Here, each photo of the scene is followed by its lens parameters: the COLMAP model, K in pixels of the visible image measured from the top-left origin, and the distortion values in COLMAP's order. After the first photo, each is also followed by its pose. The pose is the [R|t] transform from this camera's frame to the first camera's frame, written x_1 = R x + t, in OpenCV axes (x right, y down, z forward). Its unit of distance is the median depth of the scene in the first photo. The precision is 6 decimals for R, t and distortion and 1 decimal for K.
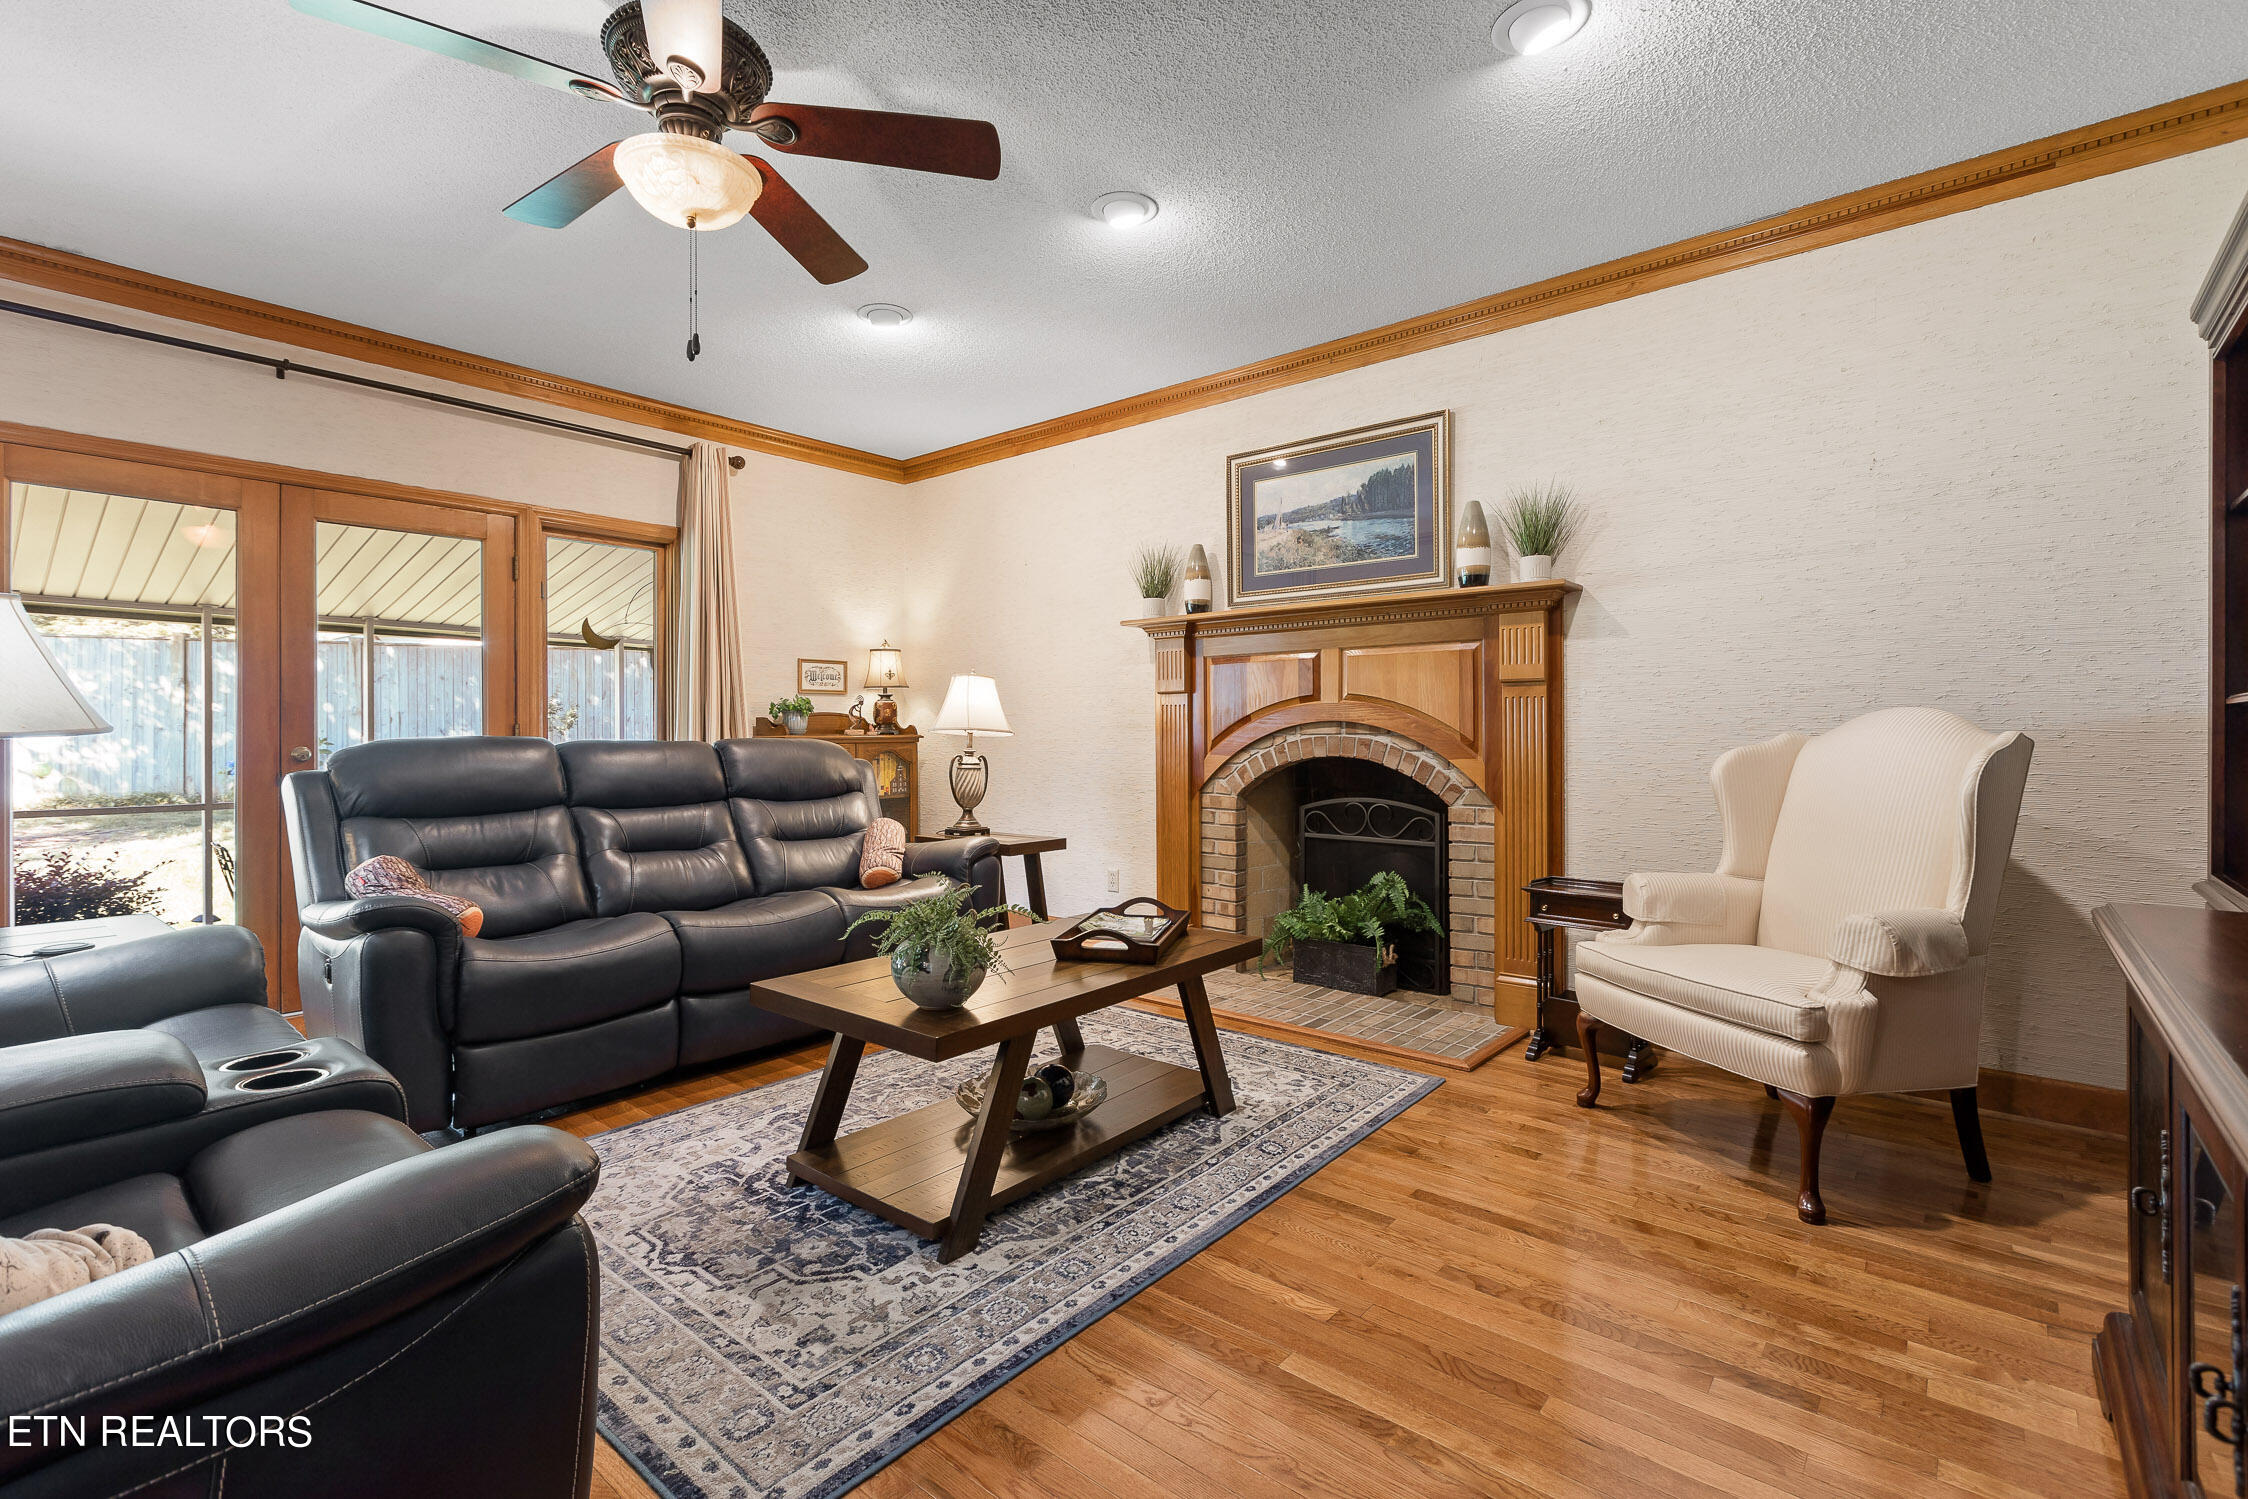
lens RADIAL K [[1012.6, 0, 1124.0], [0, 1012.6, 749.5], [0, 0, 1]] dist [0.000468, 0.000061]
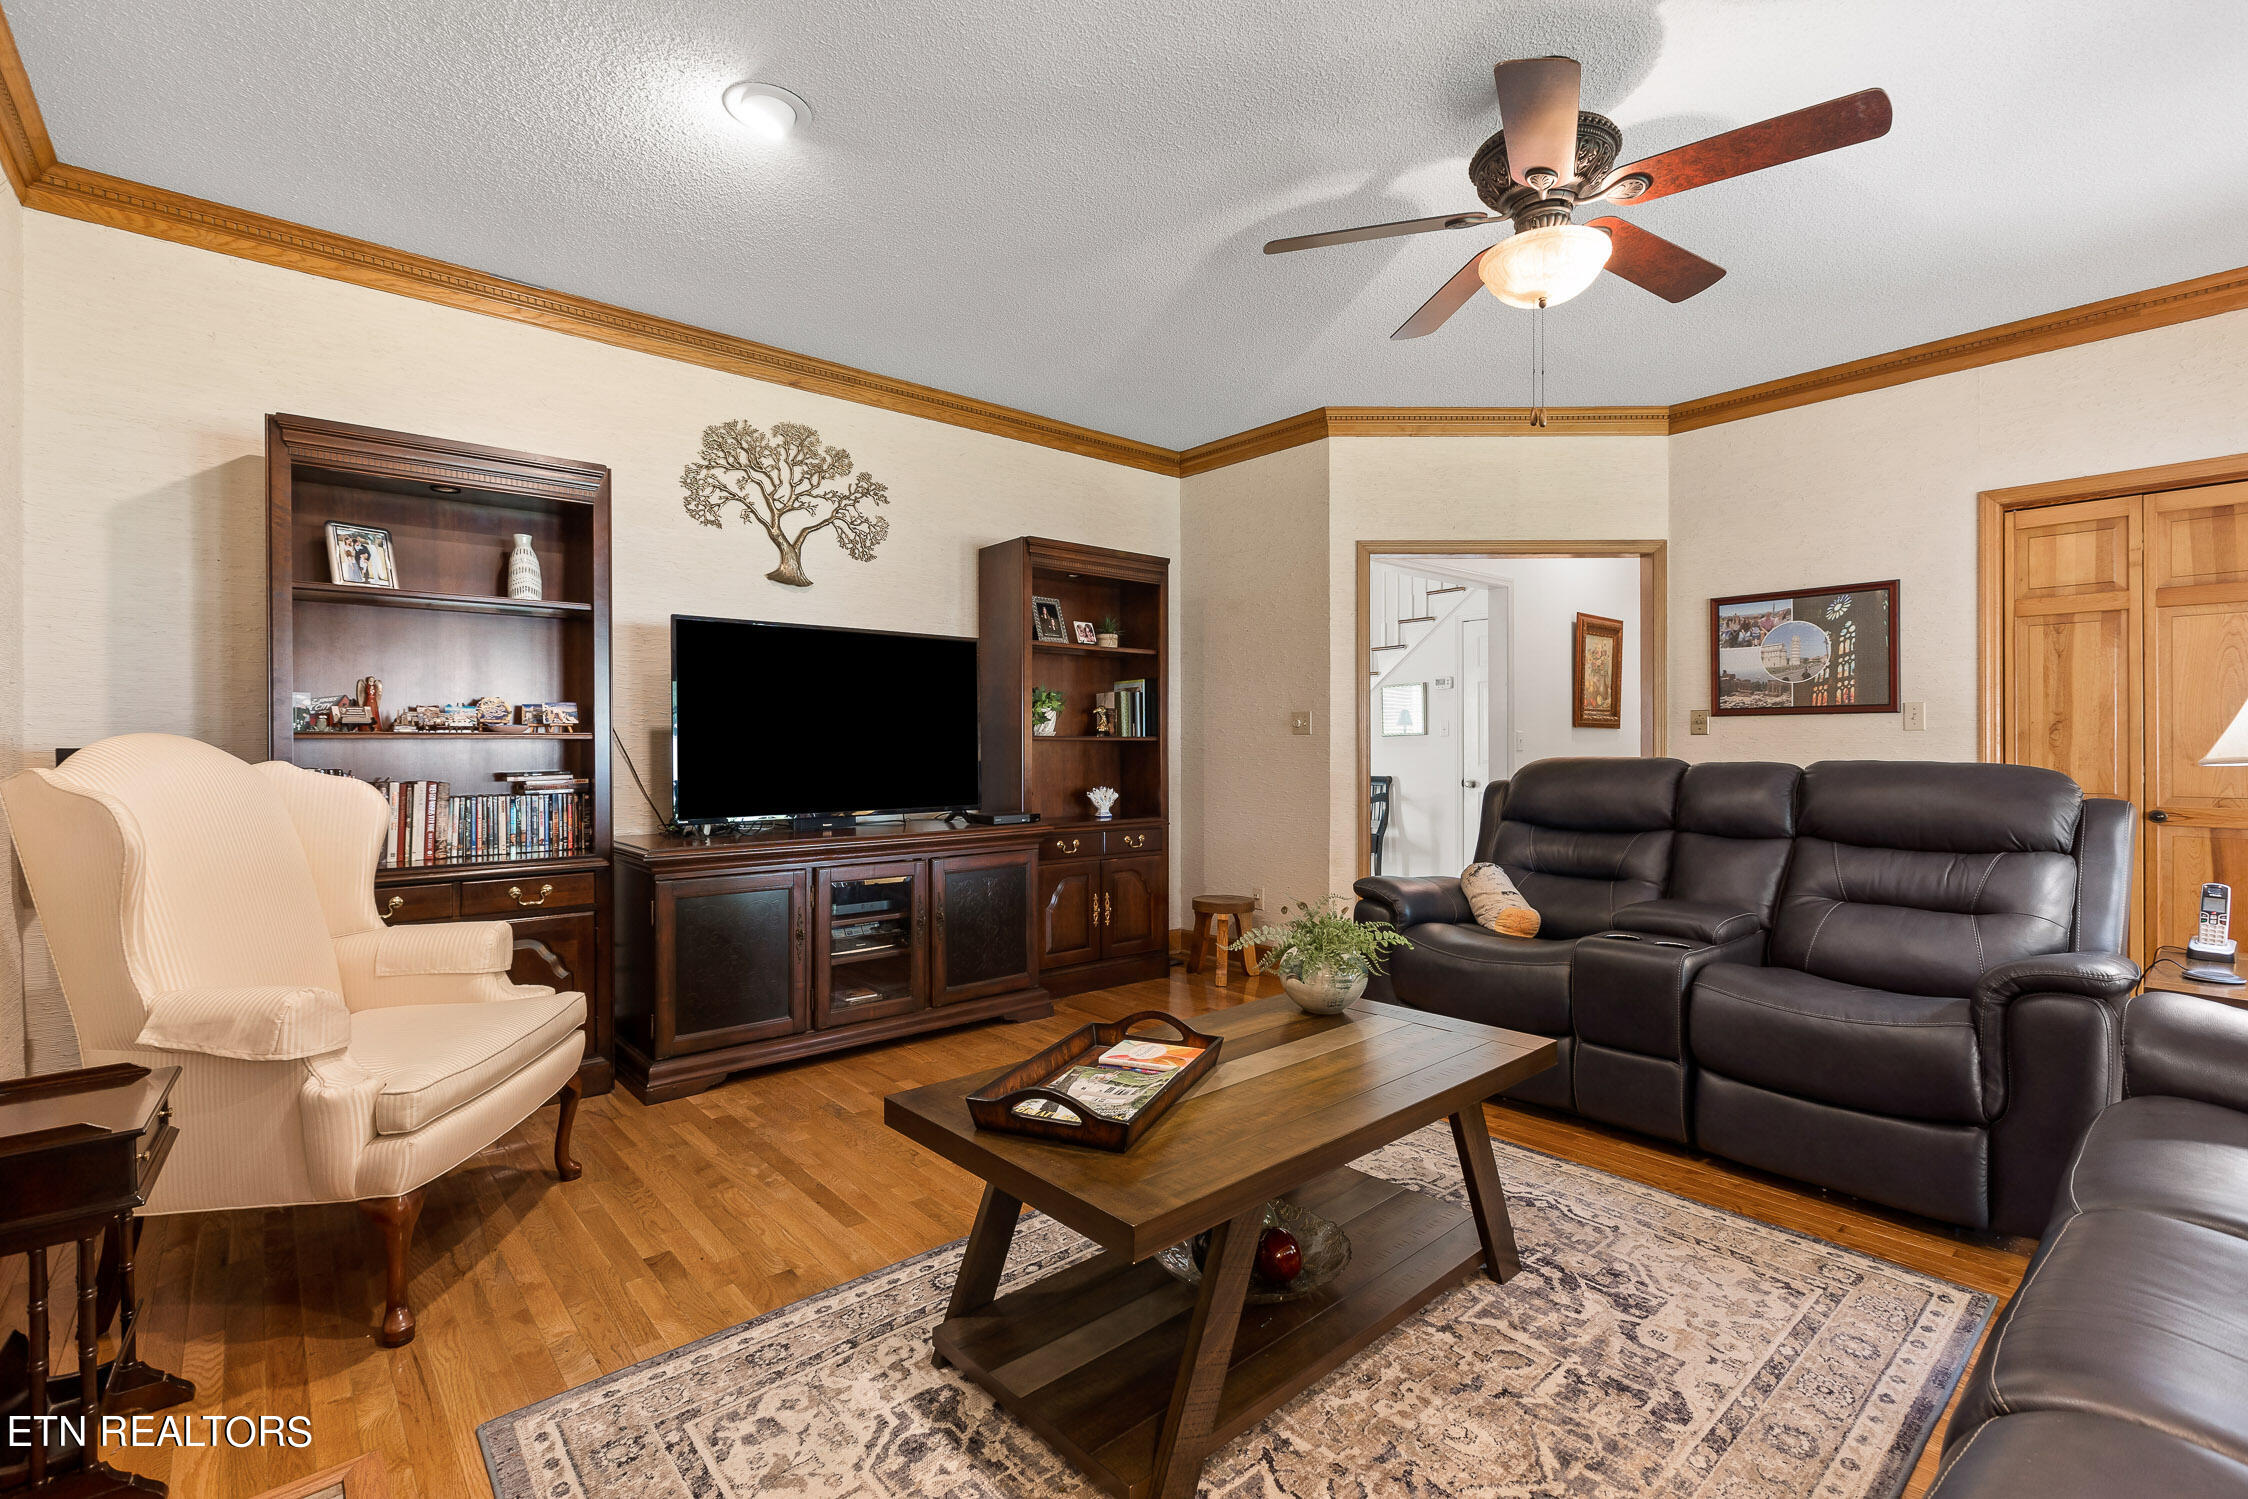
lens RADIAL K [[1012.6, 0, 1124.0], [0, 1012.6, 749.5], [0, 0, 1]] dist [0.000468, 0.000061]
pose [[-0.987039, 0.001805, 0.160473, -0.116881], [0.005305, 0.999757, 0.021386, -0.042857], [-0.160395, 0.021960, -0.986809, 1.696992]]
